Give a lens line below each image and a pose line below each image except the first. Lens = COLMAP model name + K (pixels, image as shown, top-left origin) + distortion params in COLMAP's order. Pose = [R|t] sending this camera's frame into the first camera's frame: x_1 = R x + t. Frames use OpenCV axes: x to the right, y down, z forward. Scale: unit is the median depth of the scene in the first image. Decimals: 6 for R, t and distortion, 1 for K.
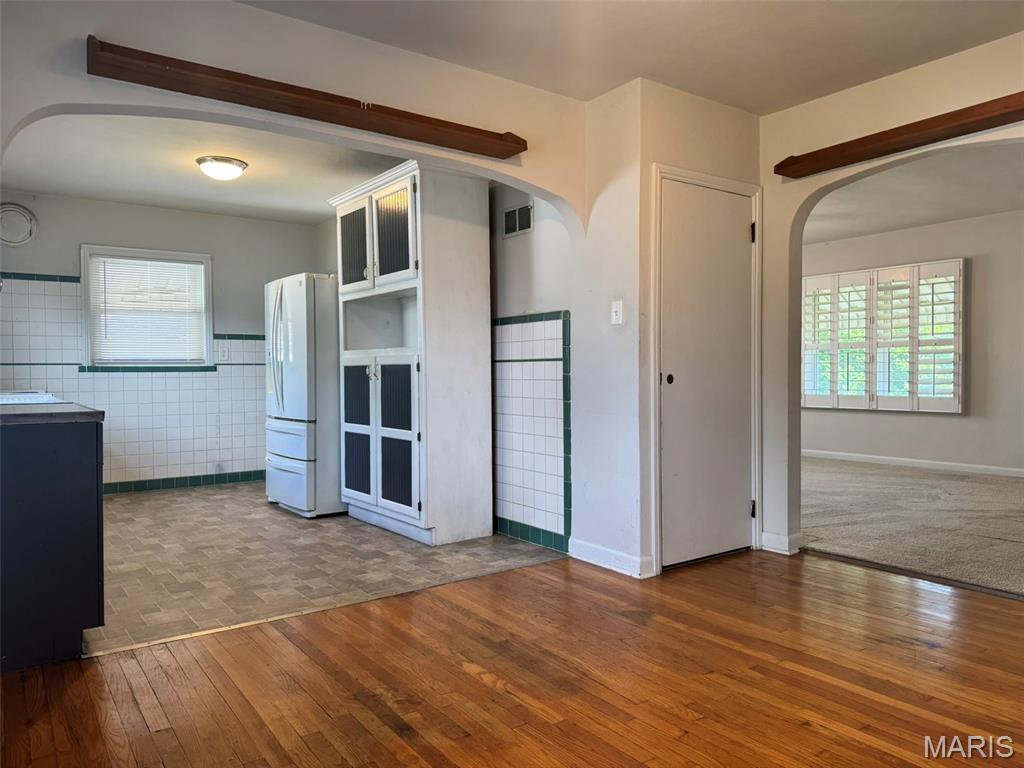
lens RADIAL K [[720.7, 0, 507.8], [0, 720.7, 382.4], [0, 0, 1]] dist [0.040681, -0.066785]
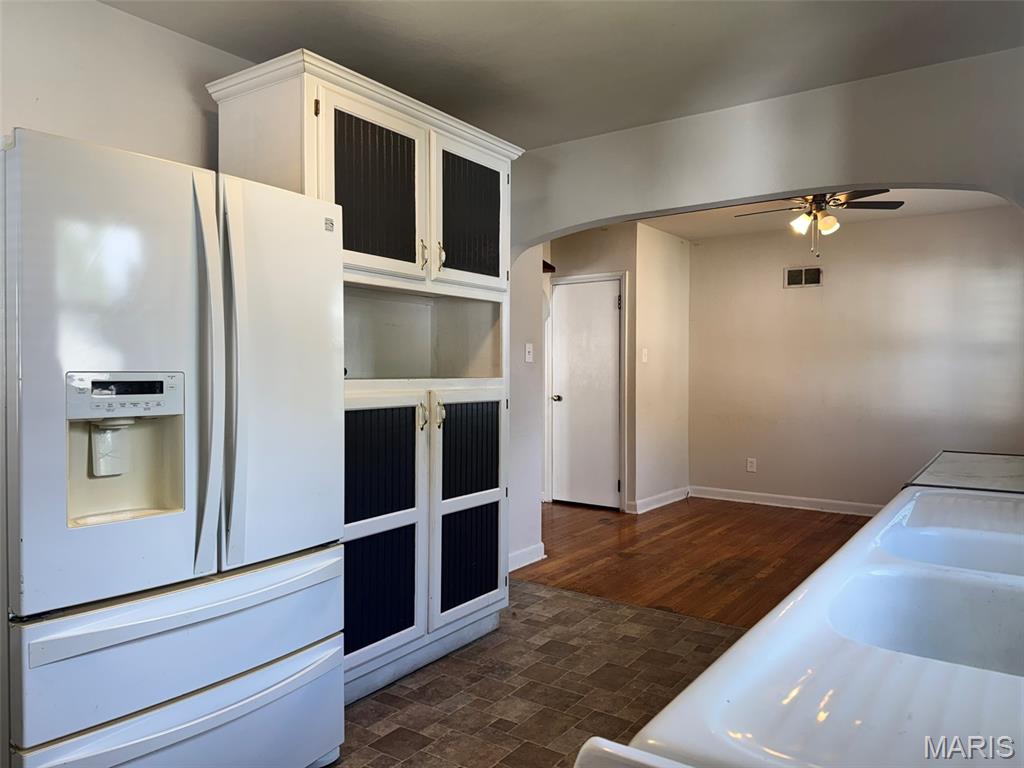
lens RADIAL K [[720.7, 0, 507.8], [0, 720.7, 382.4], [0, 0, 1]] dist [0.040681, -0.066785]
pose [[-0.319037, -0.003980, 0.947734, -0.721880], [0.024531, 0.999621, 0.012456, -0.045058], [-0.947425, 0.027223, -0.318818, 1.031245]]
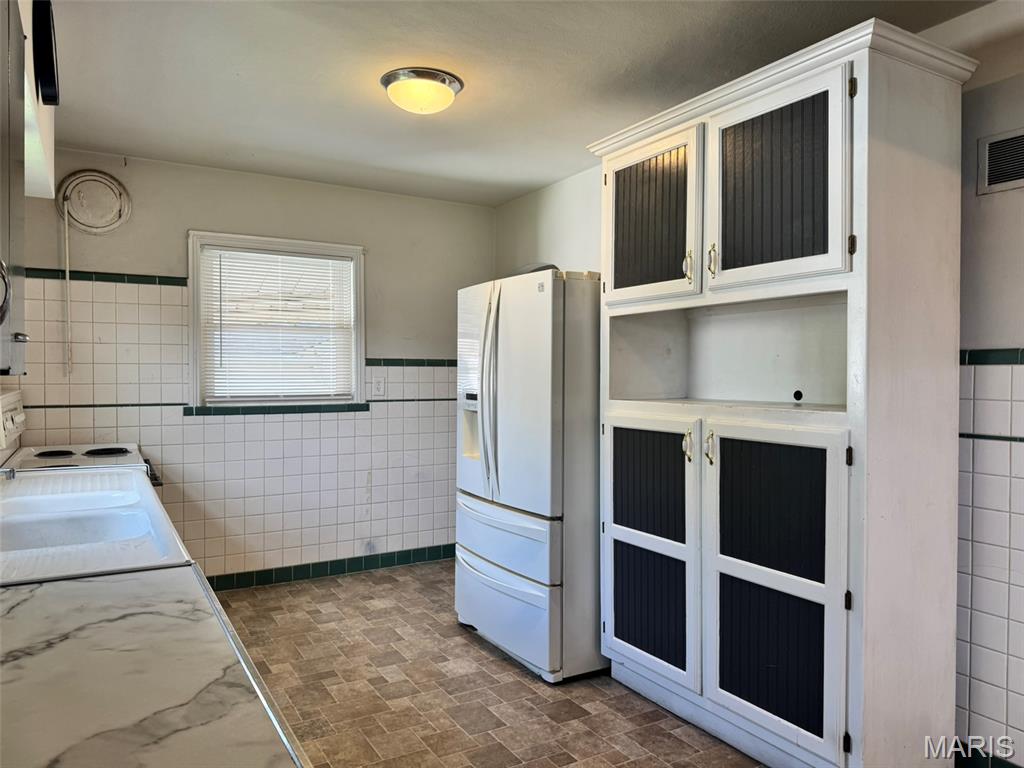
lens RADIAL K [[715.7, 0, 507.3], [0, 715.7, 381.8], [0, 0, 1]] dist [0.156734, -0.321690]
pose [[0.994104, 0.010627, -0.107910, -0.247645], [-0.011241, 0.999924, -0.005082, -0.054385], [0.107848, 0.006265, 0.994148, 0.403240]]
